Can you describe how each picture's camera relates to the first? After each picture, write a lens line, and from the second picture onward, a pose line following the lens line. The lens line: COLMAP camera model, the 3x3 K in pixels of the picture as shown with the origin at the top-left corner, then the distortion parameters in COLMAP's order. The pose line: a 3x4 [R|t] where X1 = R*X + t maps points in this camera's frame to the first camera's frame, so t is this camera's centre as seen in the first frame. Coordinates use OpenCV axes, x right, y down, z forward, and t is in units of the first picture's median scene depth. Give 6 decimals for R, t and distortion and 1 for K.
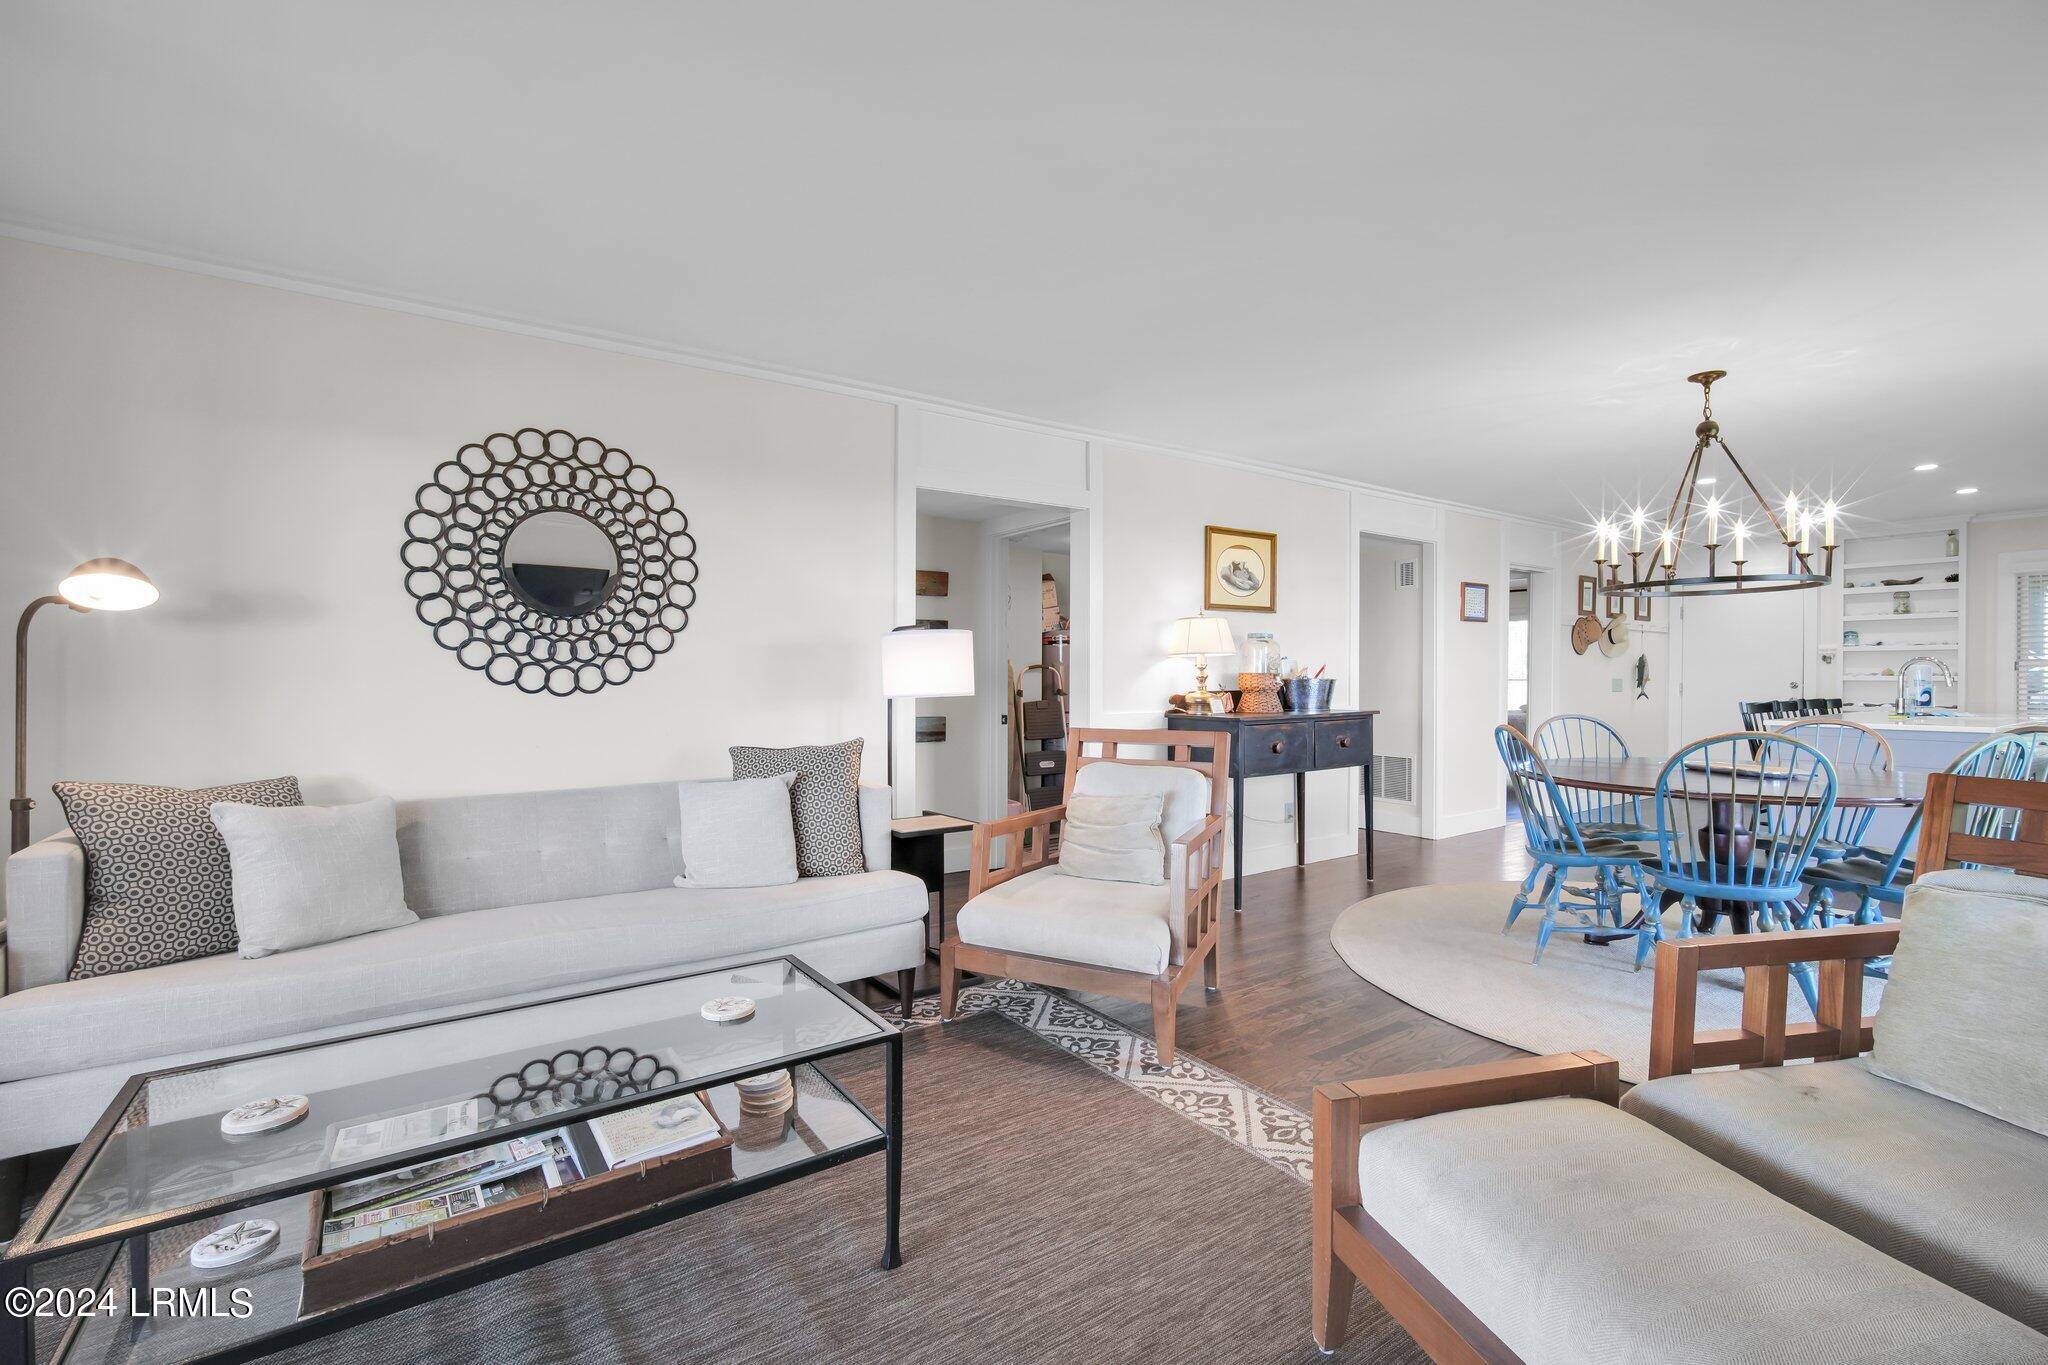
lens RADIAL K [[898.1, 0, 1004.6], [0, 898.1, 672.5], [0, 0, 1]] dist [-0.014256, 0.004510]
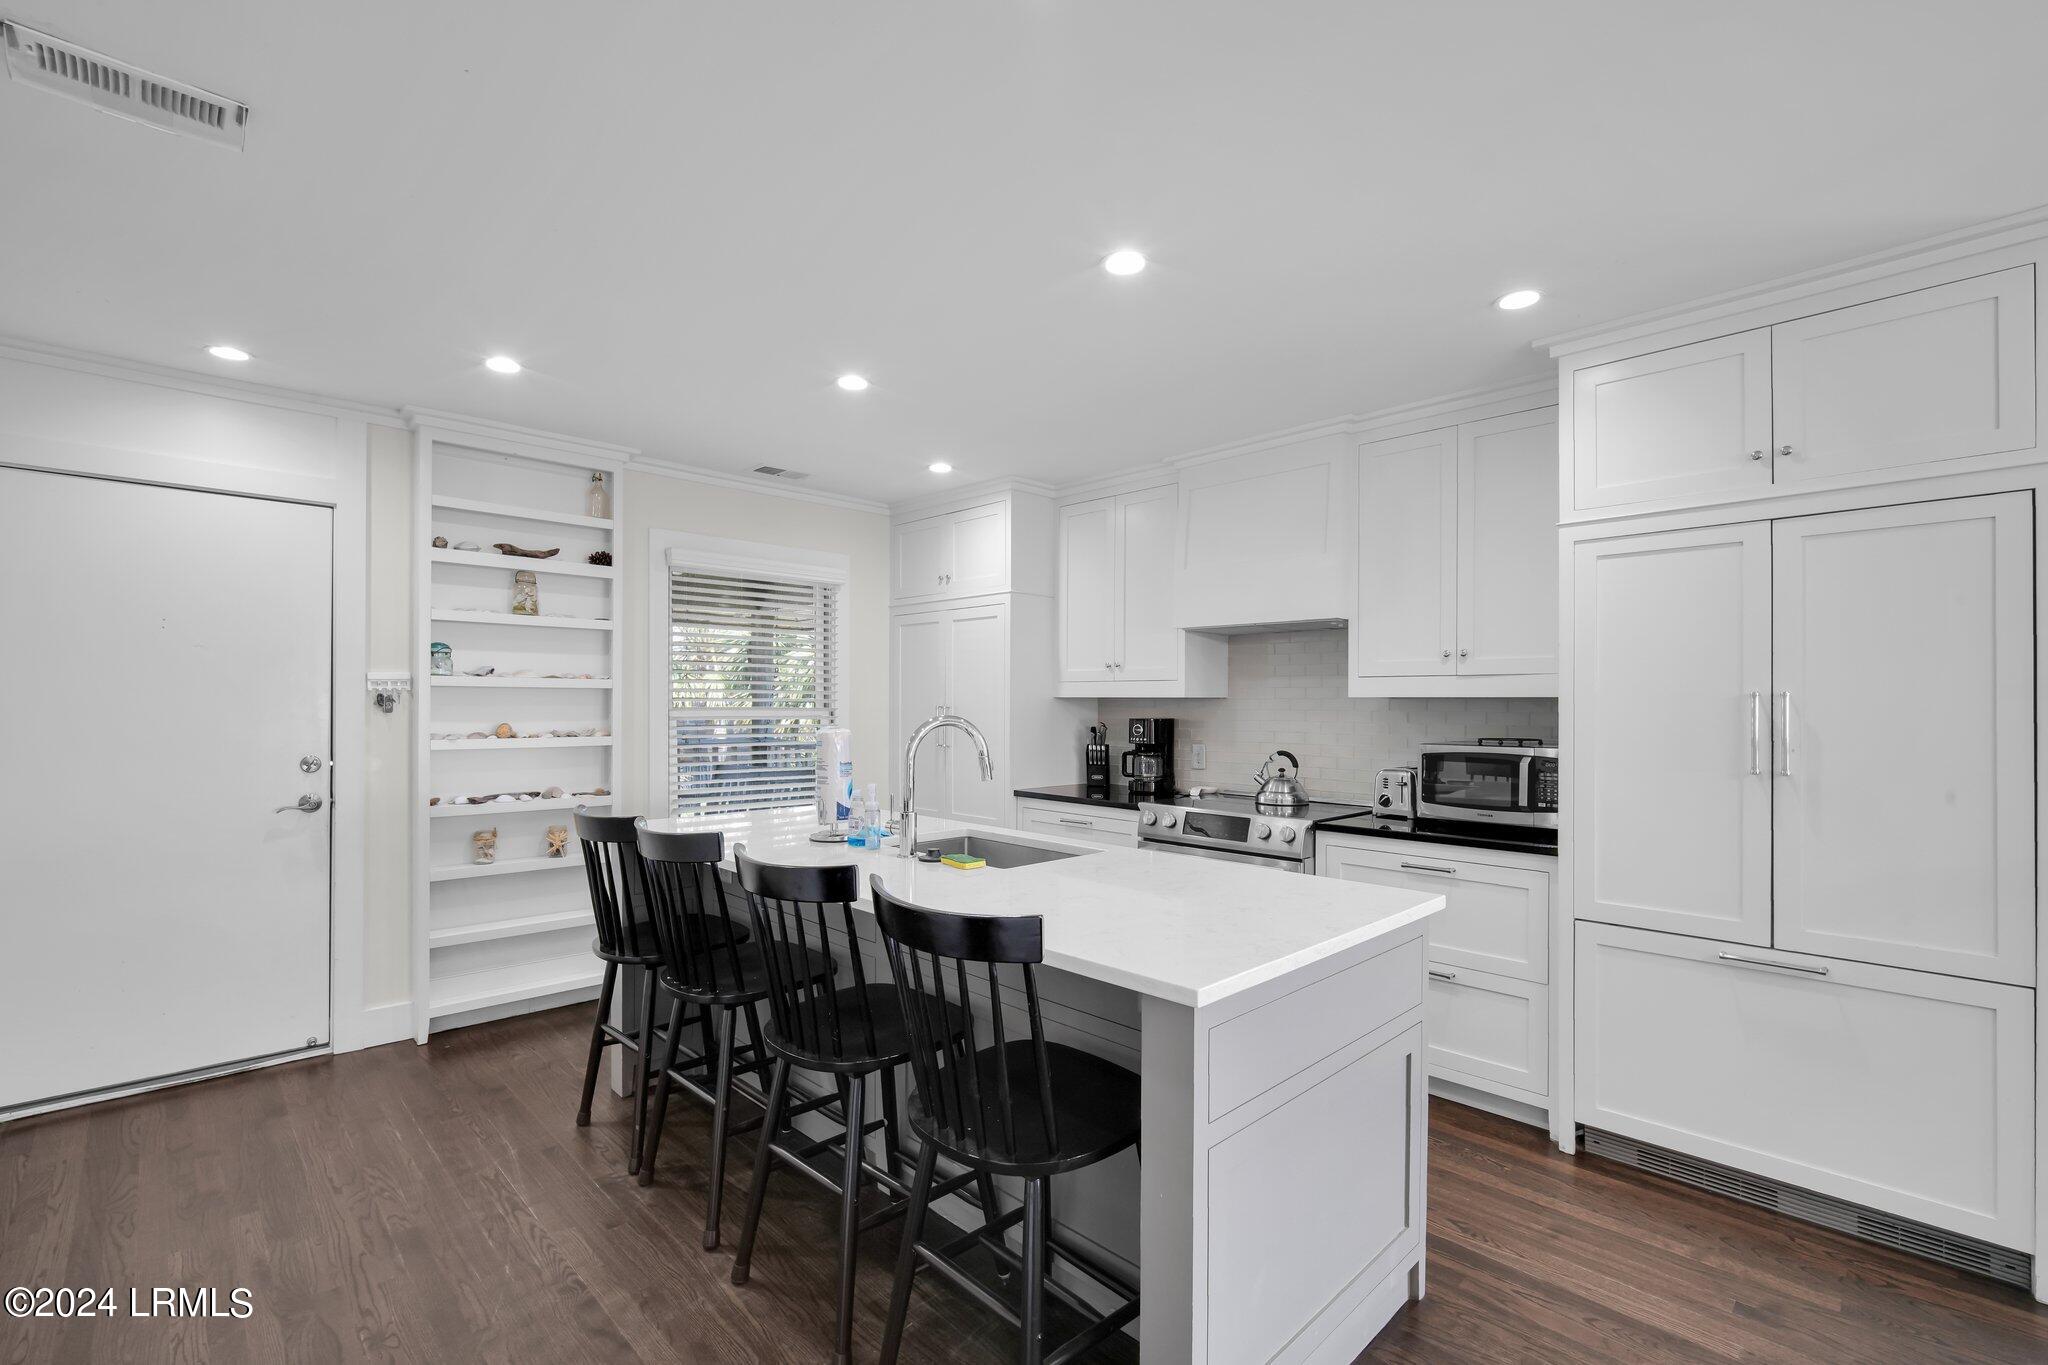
lens RADIAL K [[898.1, 0, 994.5], [0, 898.1, 701.7], [0, 0, 1]] dist [-0.014256, 0.004510]
pose [[-0.150776, -0.001658, 0.988566, 0.750913], [-0.010268, 0.999947, 0.000111, -0.031417], [-0.988515, -0.010134, -0.150786, 1.311338]]
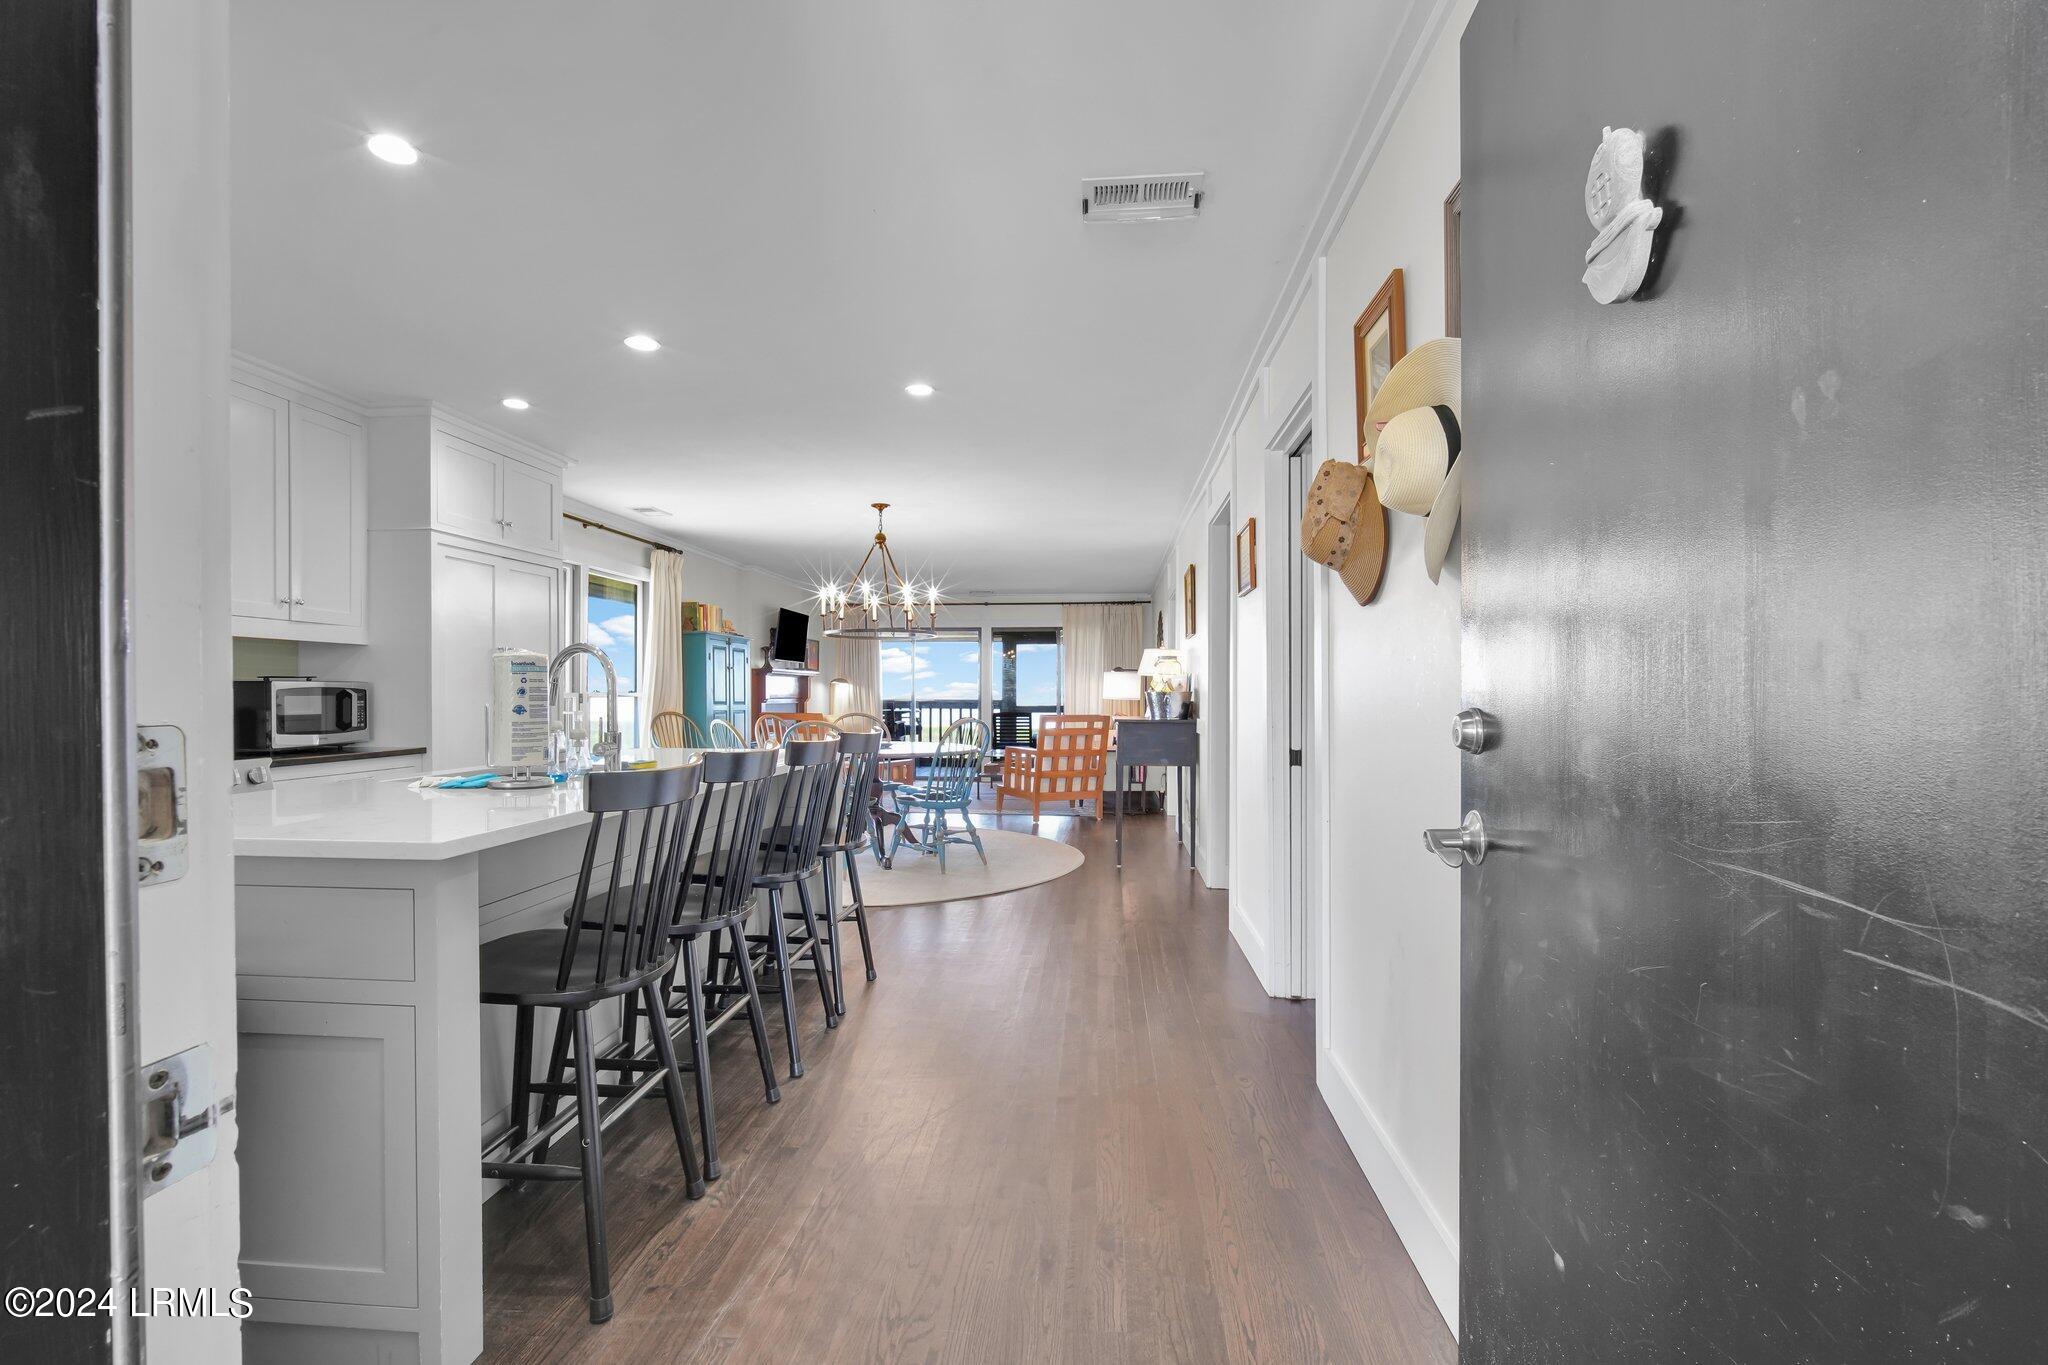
lens RADIAL K [[898.1, 0, 1014.7], [0, 898.1, 722.9], [0, 0, 1]] dist [-0.014256, 0.004510]
pose [[-0.636386, 0.025816, -0.770938, 1.577748], [0.004308, 0.999543, 0.029915, 0.014346], [0.771359, 0.015716, -0.636207, 1.850207]]
